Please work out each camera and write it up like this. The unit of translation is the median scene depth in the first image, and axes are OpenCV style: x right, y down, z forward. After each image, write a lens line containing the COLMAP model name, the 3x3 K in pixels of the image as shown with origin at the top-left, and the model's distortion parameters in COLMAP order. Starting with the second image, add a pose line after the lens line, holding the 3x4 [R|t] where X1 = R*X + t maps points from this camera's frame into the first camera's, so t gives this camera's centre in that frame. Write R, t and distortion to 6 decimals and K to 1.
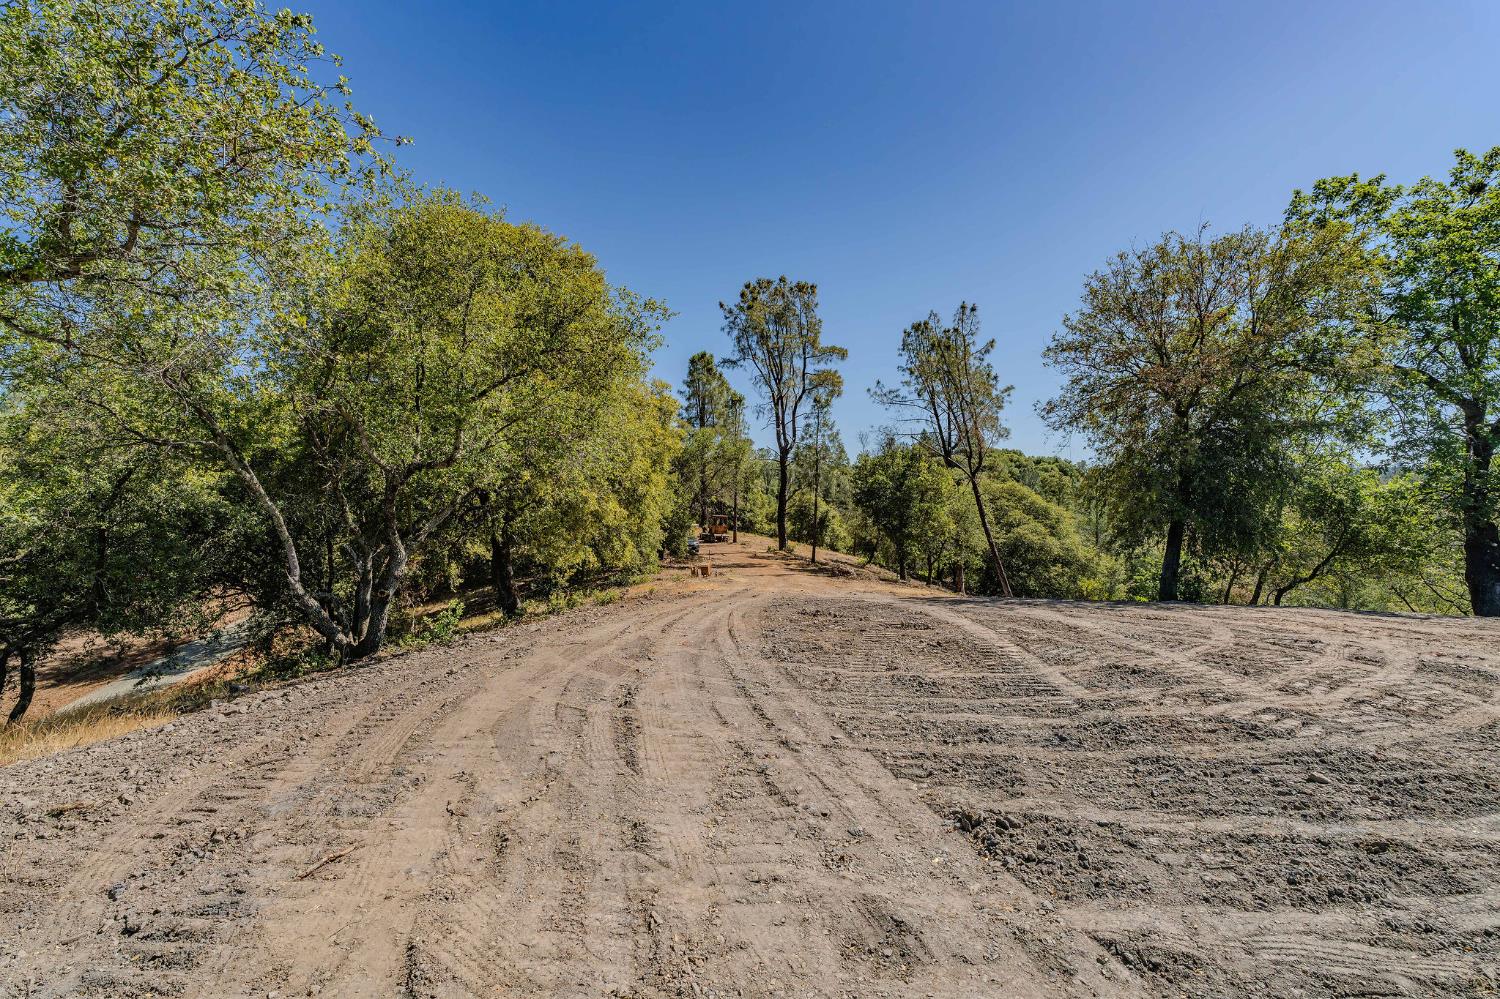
lens RADIAL K [[671.8, 0, 749.8], [0, 671.8, 505.0], [0, 0, 1]] dist [-0.003387, 0.000886]
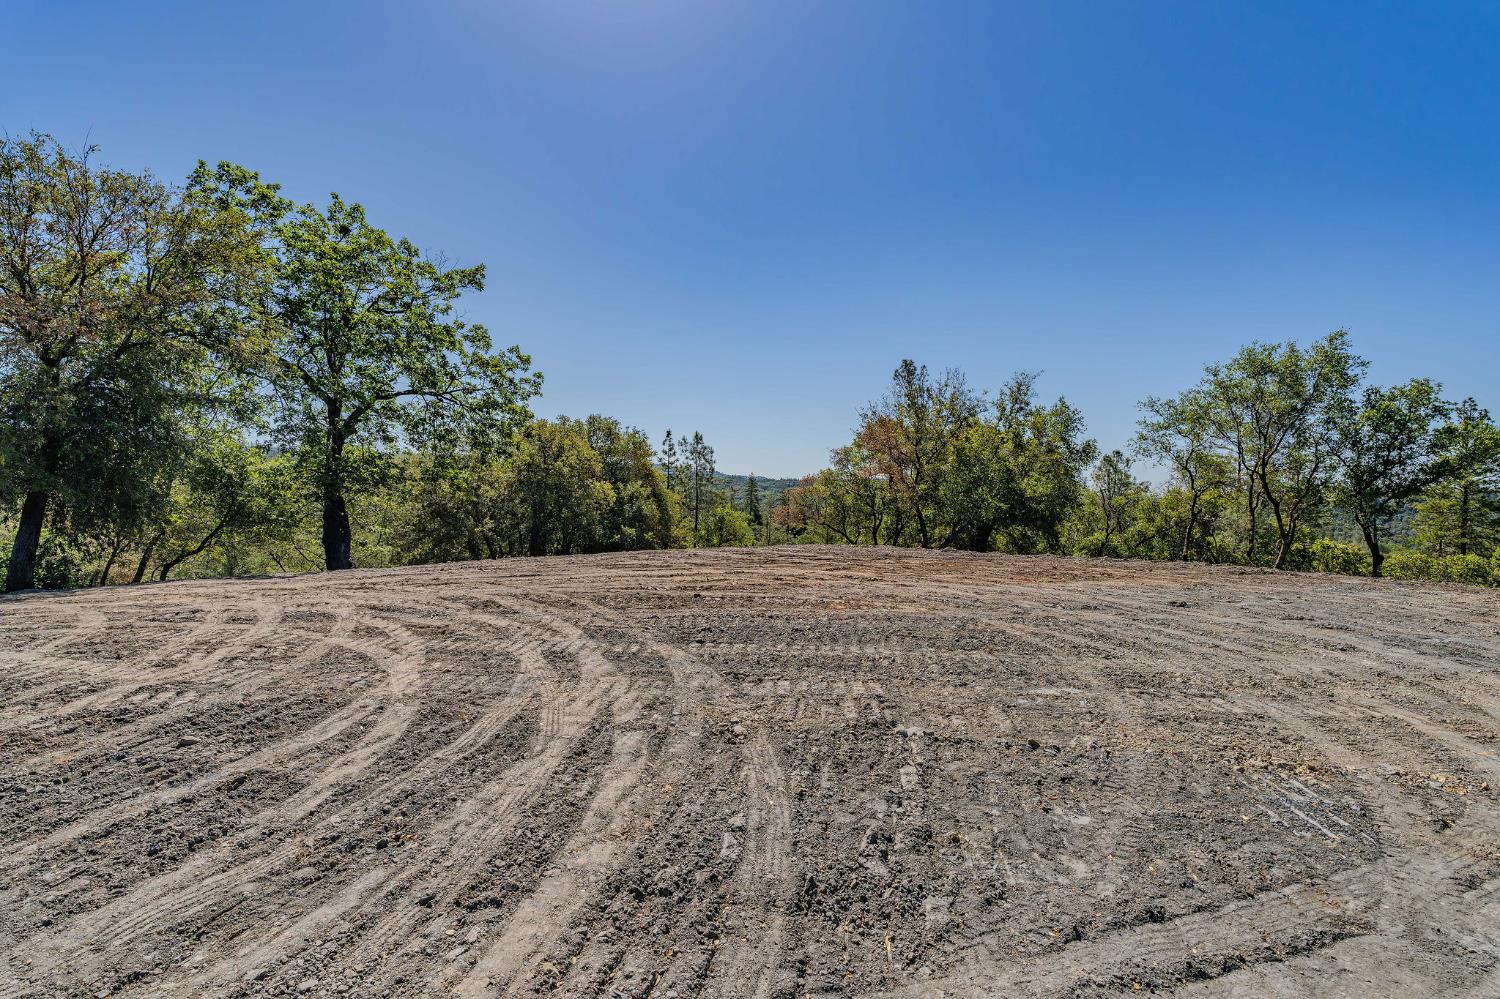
lens RADIAL K [[671.8, 0, 753.5], [0, 671.8, 498.6], [0, 0, 1]] dist [-0.003387, 0.000886]
pose [[0.187441, 0.005198, 0.982262, -0.002063], [-0.034362, 0.999409, 0.001268, 0.001955], [-0.981675, -0.033991, 0.187509, -0.019161]]
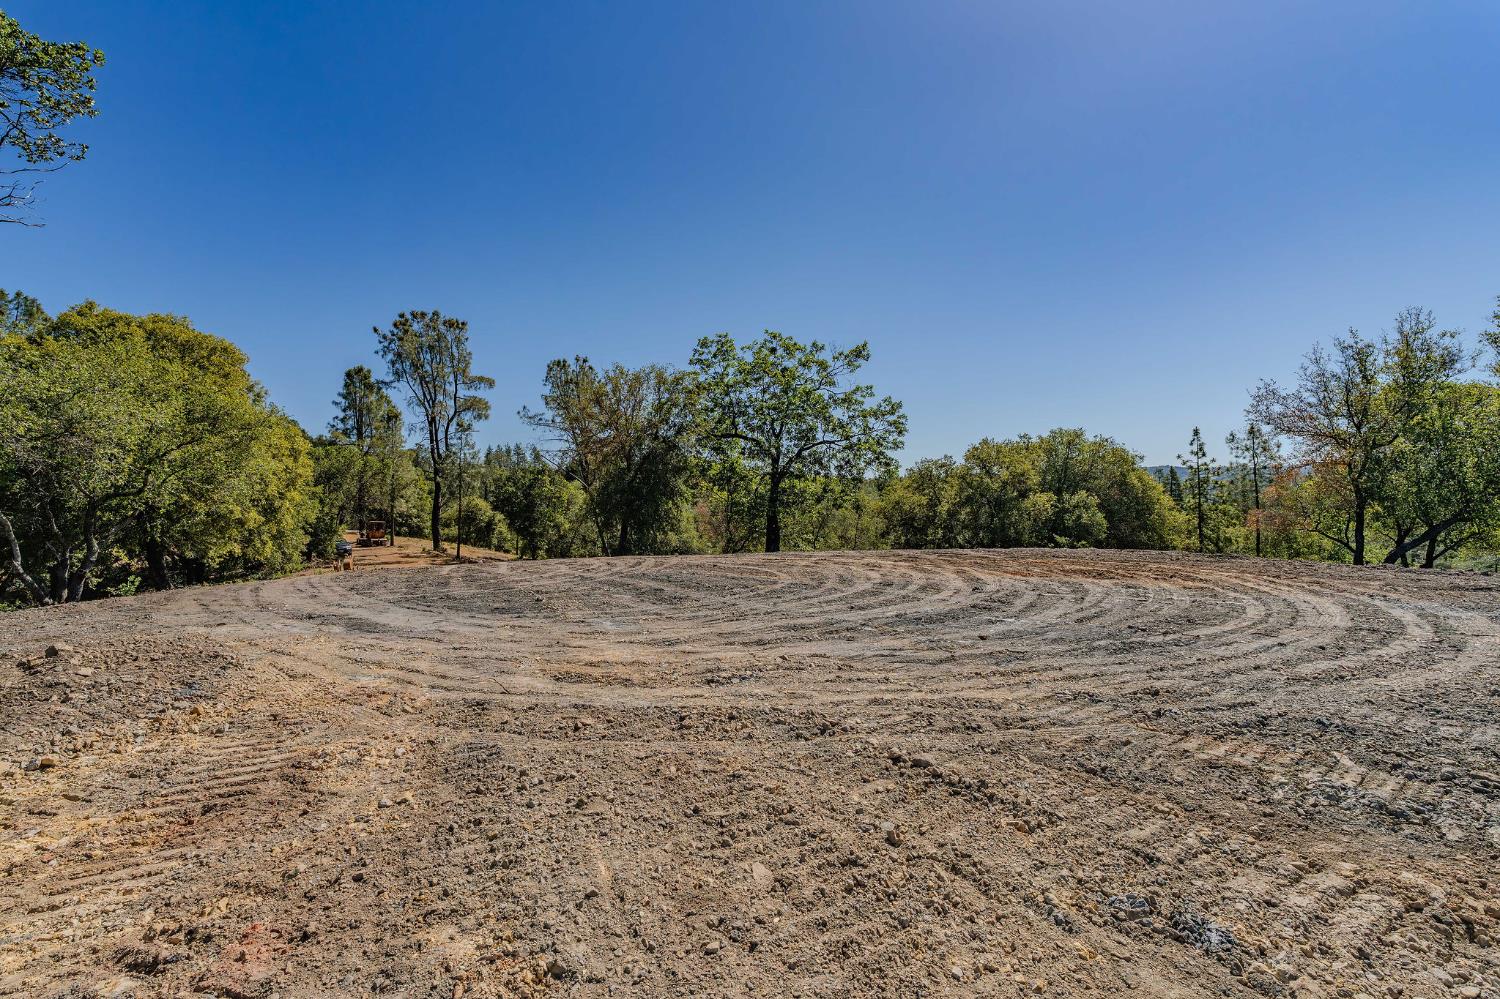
lens RADIAL K [[671.8, 0, 754.9], [0, 671.8, 497.1], [0, 0, 1]] dist [-0.003387, 0.000886]
pose [[0.906406, -0.008514, 0.422322, 0.048243], [0.015113, 0.999810, -0.012280, -0.000930], [-0.422137, 0.017513, 0.906363, -0.224055]]
